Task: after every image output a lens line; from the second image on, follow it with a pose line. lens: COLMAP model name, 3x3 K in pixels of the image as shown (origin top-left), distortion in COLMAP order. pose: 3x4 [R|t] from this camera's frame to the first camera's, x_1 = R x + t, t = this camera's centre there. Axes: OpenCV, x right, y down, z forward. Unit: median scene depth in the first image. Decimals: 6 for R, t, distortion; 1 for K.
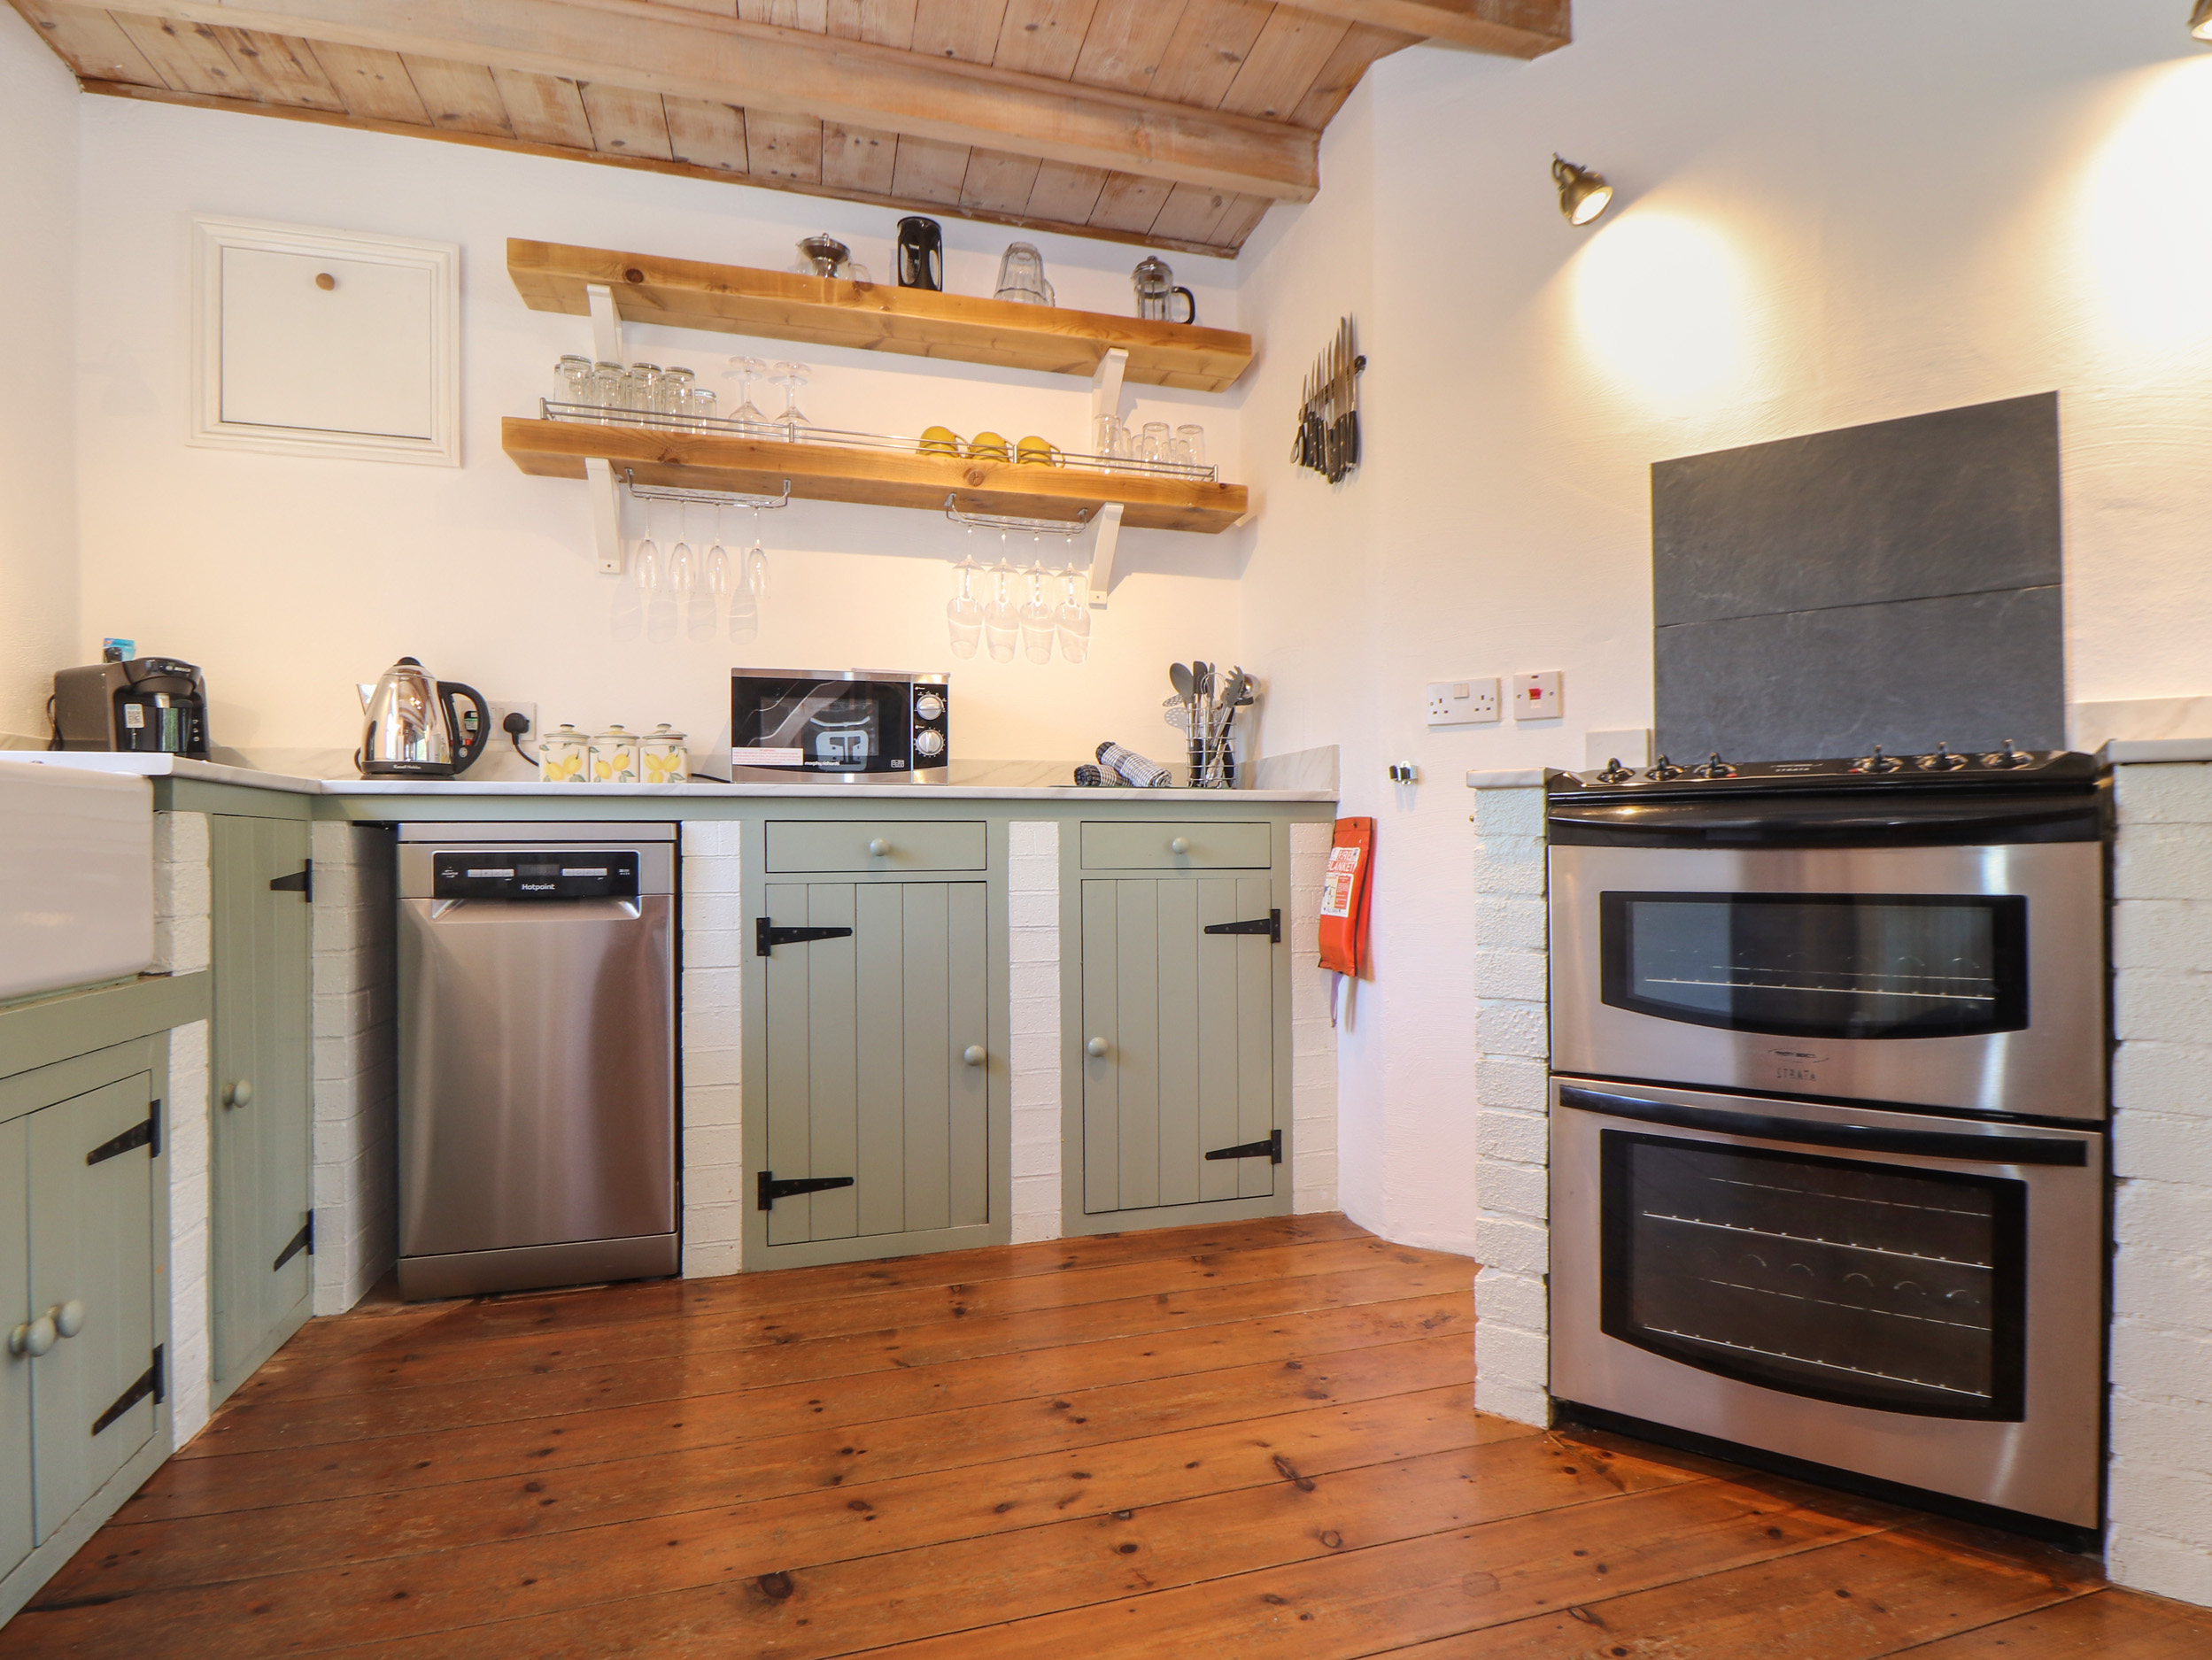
lens RADIAL K [[1163.9, 0, 1106.0], [0, 1163.9, 830.0], [0, 0, 1]] dist [-0.000001, -0.012124]
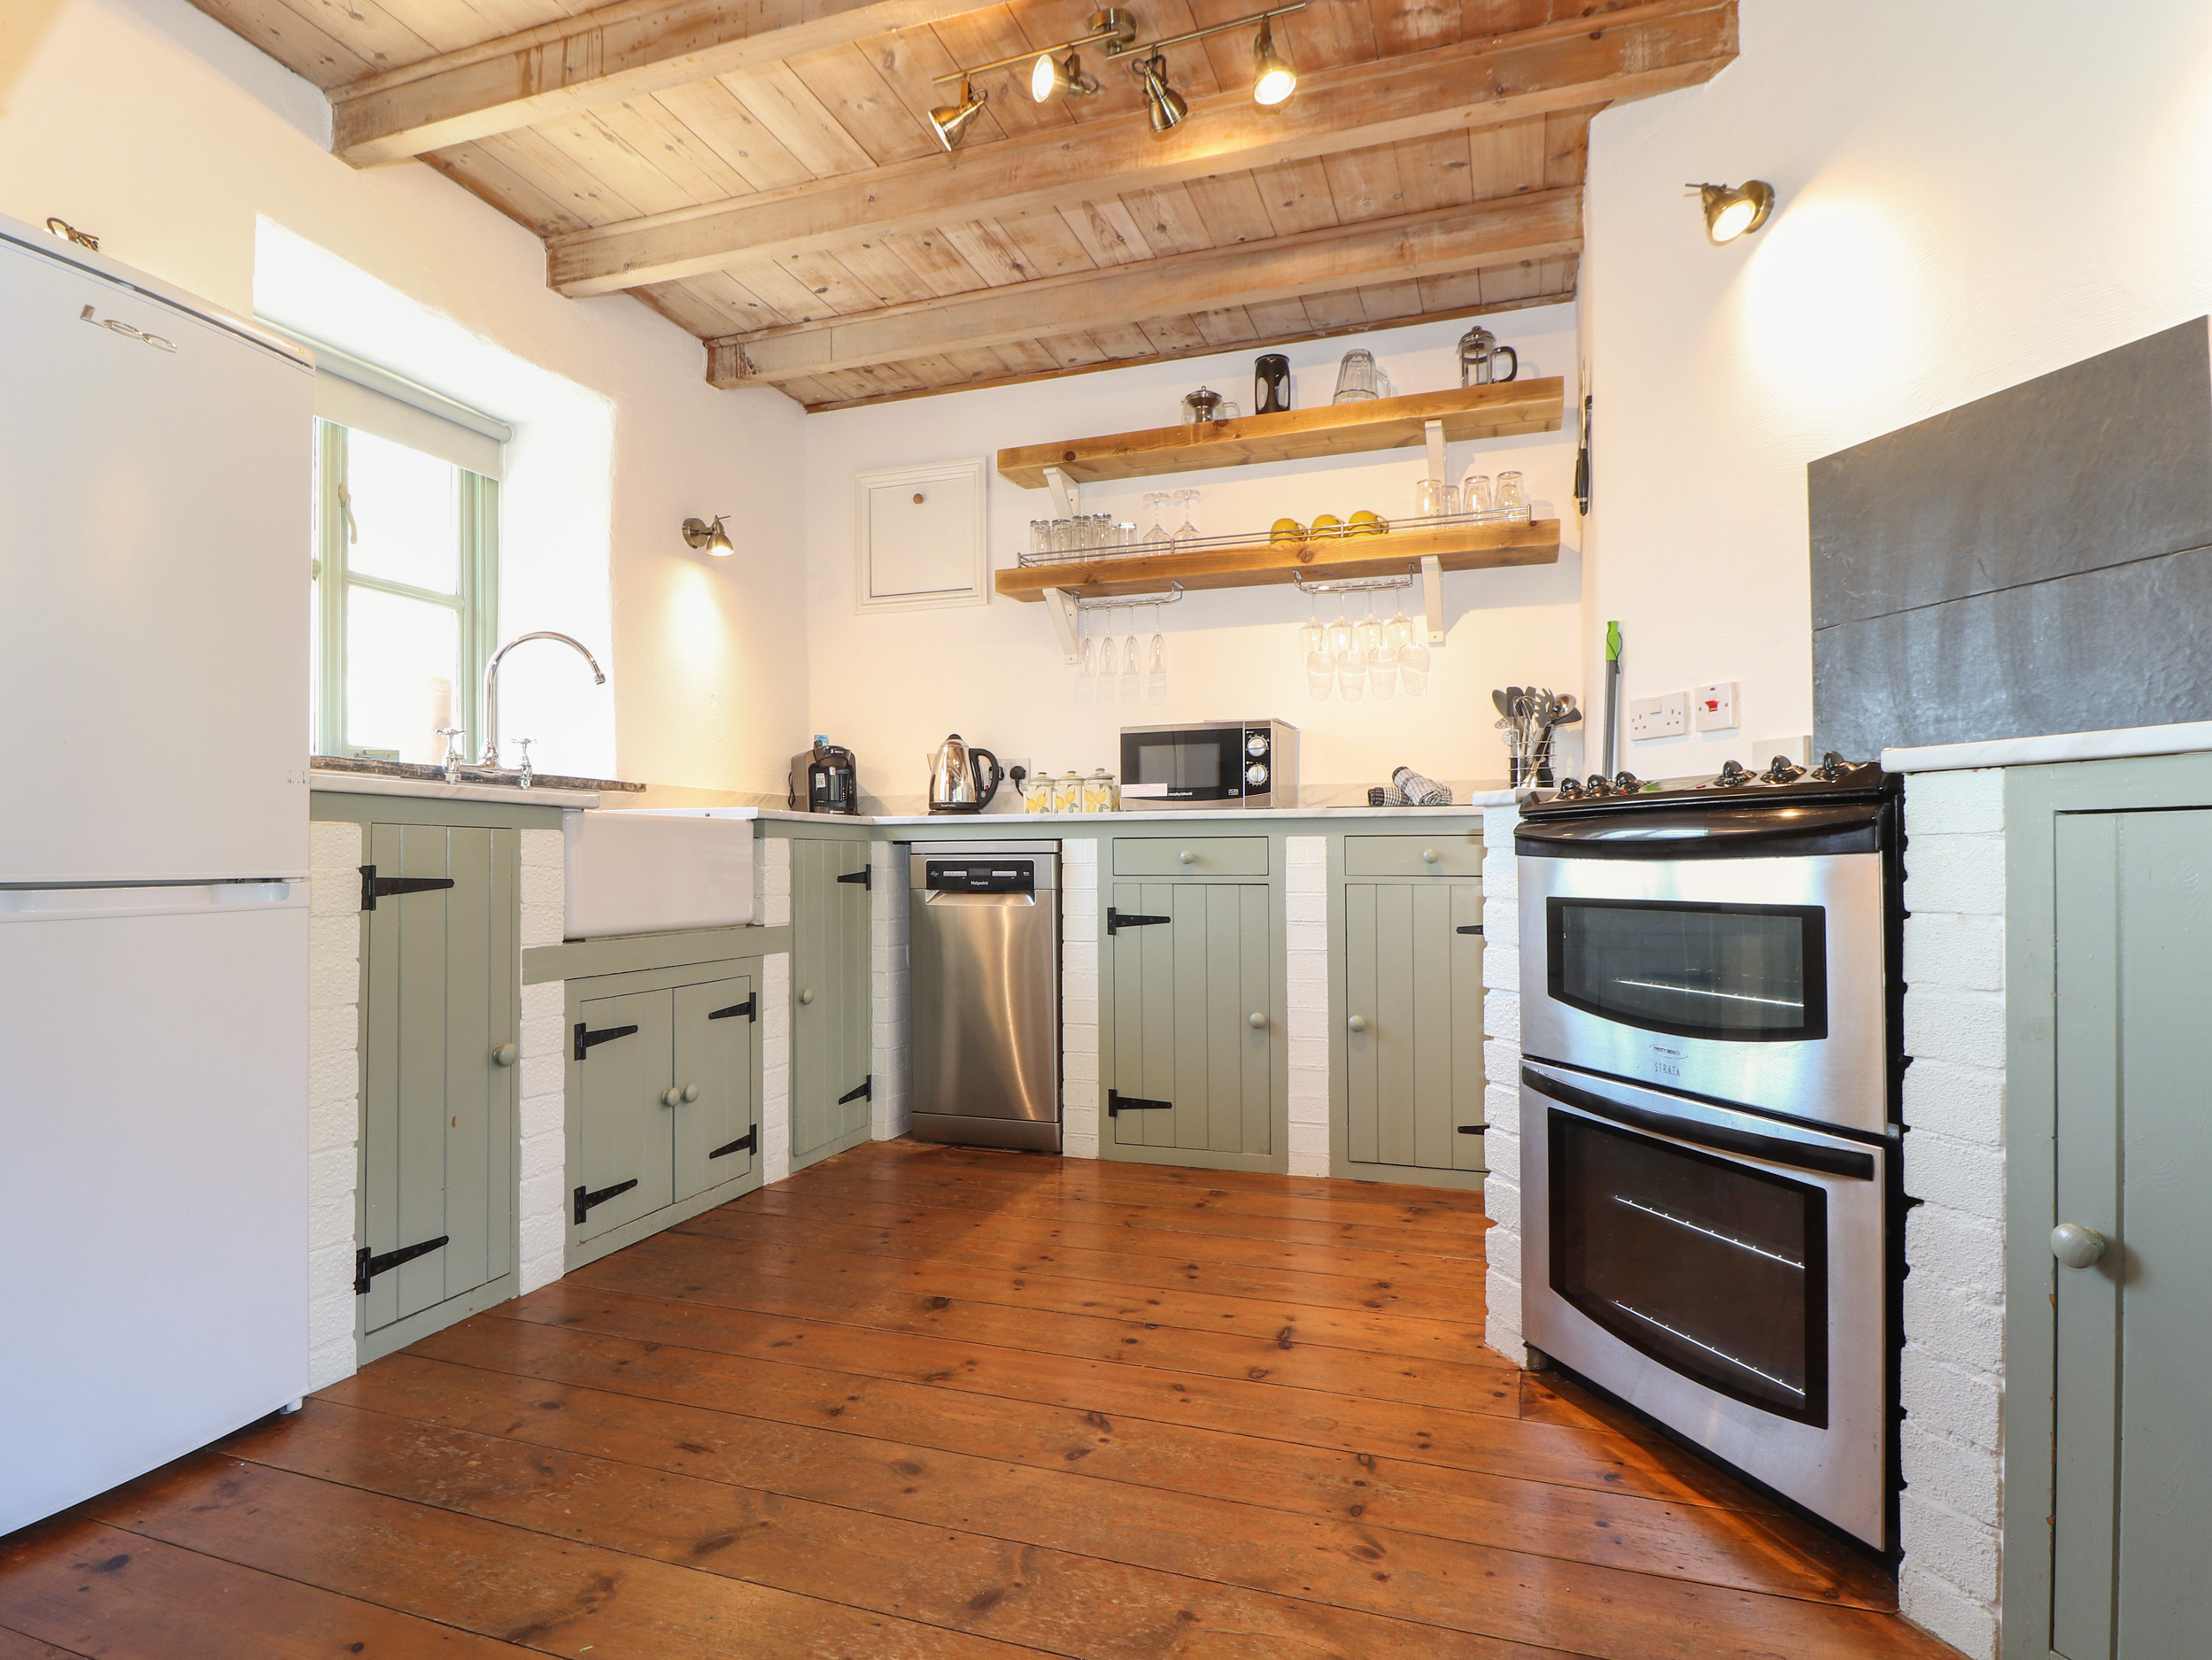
lens RADIAL K [[1106.4, 0, 1106.0], [0, 1106.4, 830.0], [0, 0, 1]] dist [0.002119, -0.016109]
pose [[0.810172, -0.014236, -0.586020, 0.460422], [0.009156, 0.999890, -0.011631, -0.002359], [0.586121, 0.004058, 0.810213, -0.079697]]
